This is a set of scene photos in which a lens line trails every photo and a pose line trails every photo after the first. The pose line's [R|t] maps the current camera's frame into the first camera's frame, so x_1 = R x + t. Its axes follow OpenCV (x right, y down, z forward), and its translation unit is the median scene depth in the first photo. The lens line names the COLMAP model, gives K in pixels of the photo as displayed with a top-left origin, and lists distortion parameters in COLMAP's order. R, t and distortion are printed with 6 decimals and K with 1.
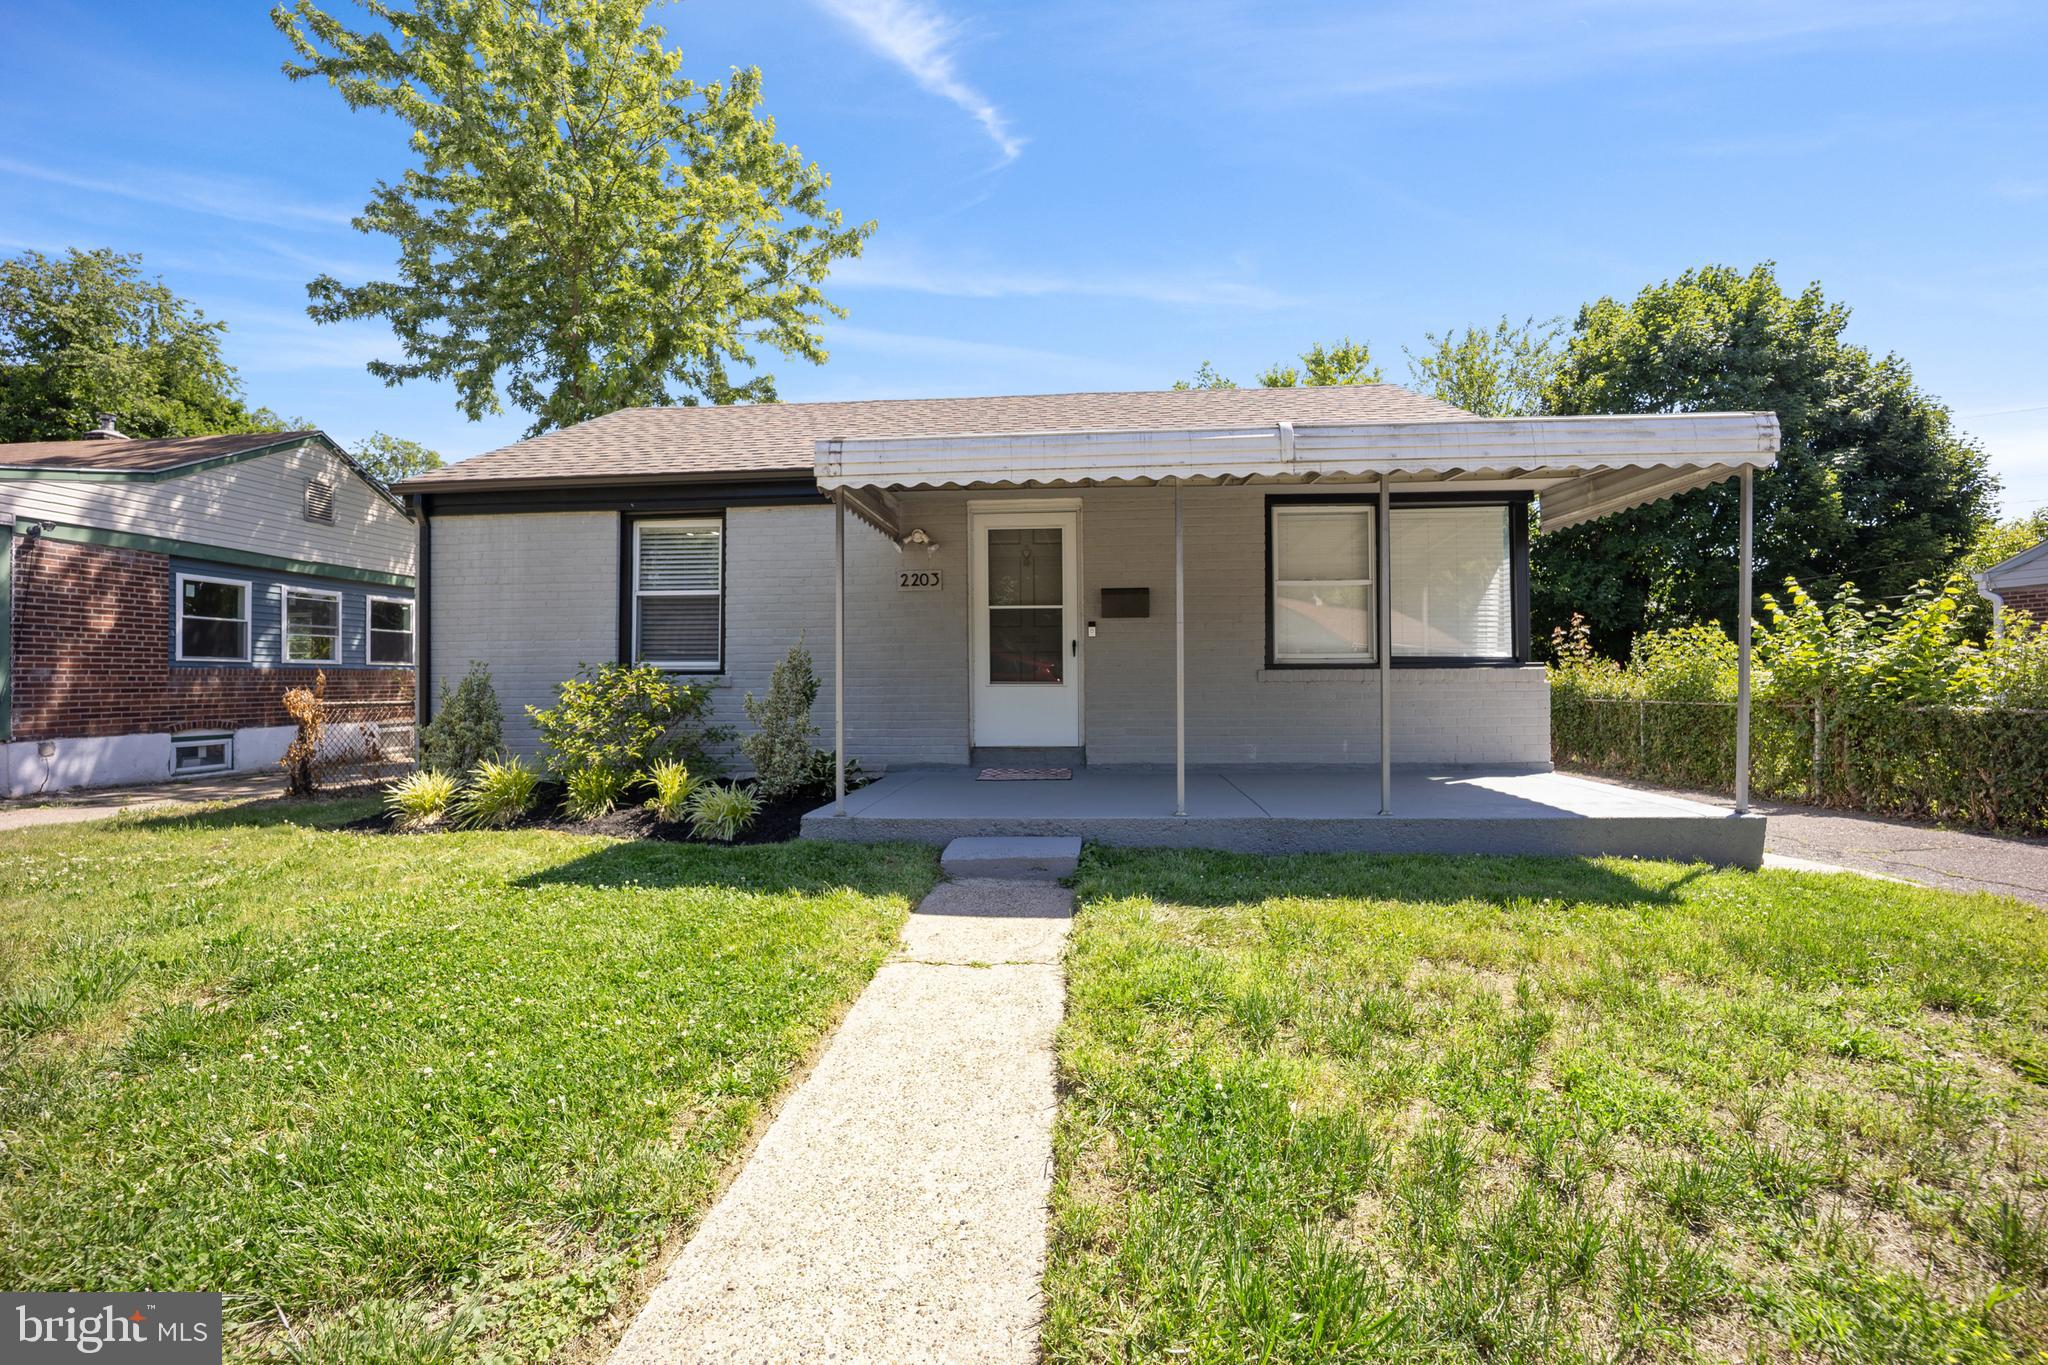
lens RADIAL K [[858.3, 0, 1028.5], [0, 858.3, 678.3], [0, 0, 1]] dist [-0.011566, -0.000014]
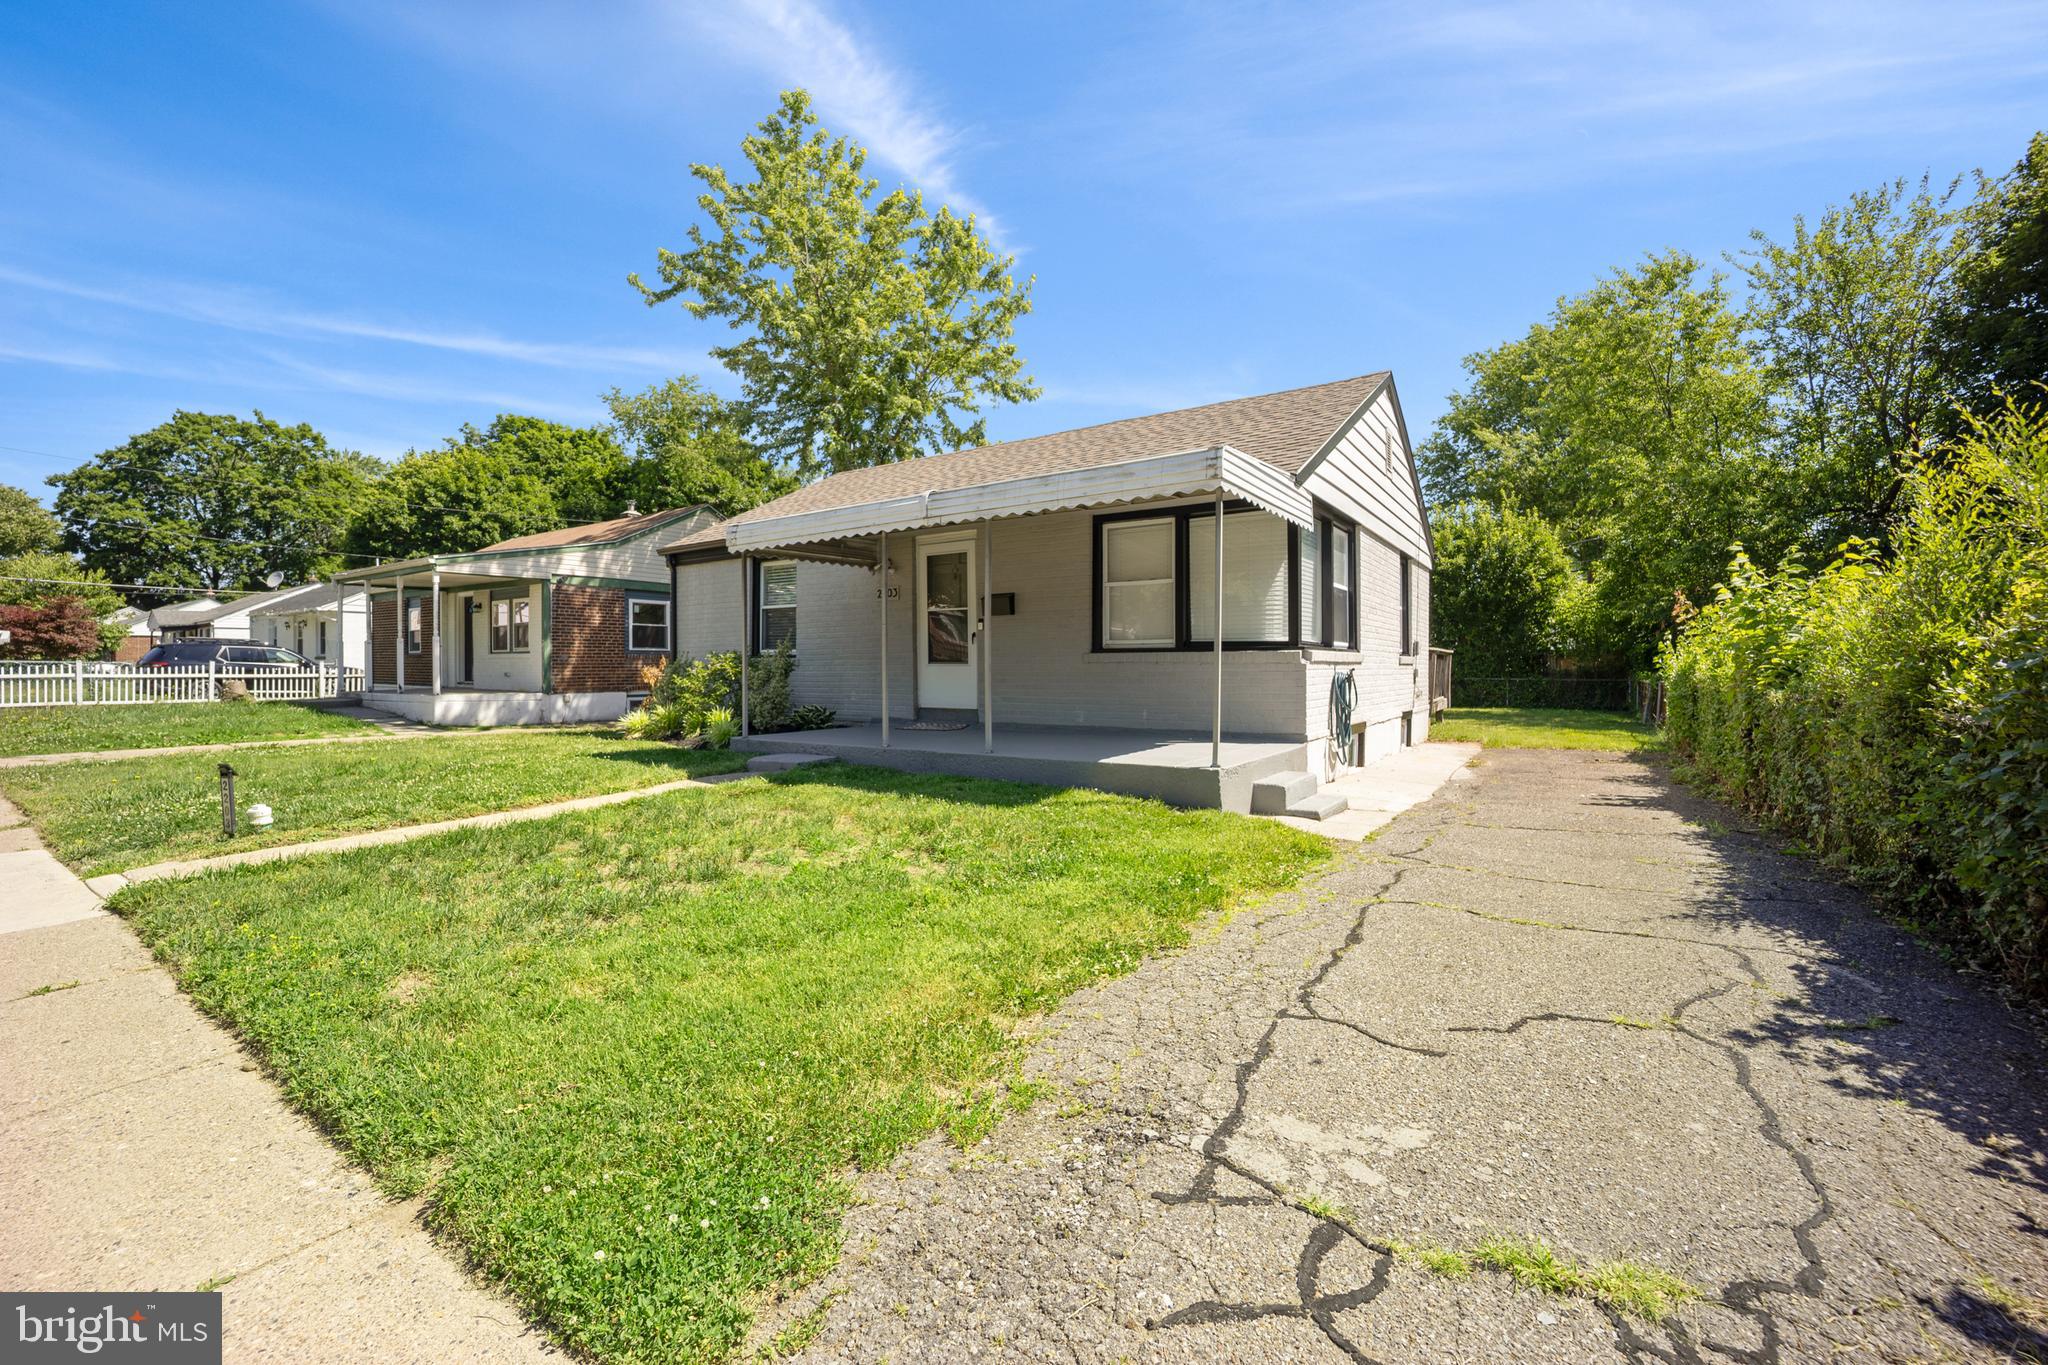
lens RADIAL K [[858.3, 0, 1027.2], [0, 858.3, 679.9], [0, 0, 1]] dist [-0.011566, -0.000014]
pose [[0.870700, 0.010547, -0.491701, 0.801980], [0.001075, 0.999727, 0.023347, 0.000003], [0.491813, -0.020857, 0.870451, -0.163976]]
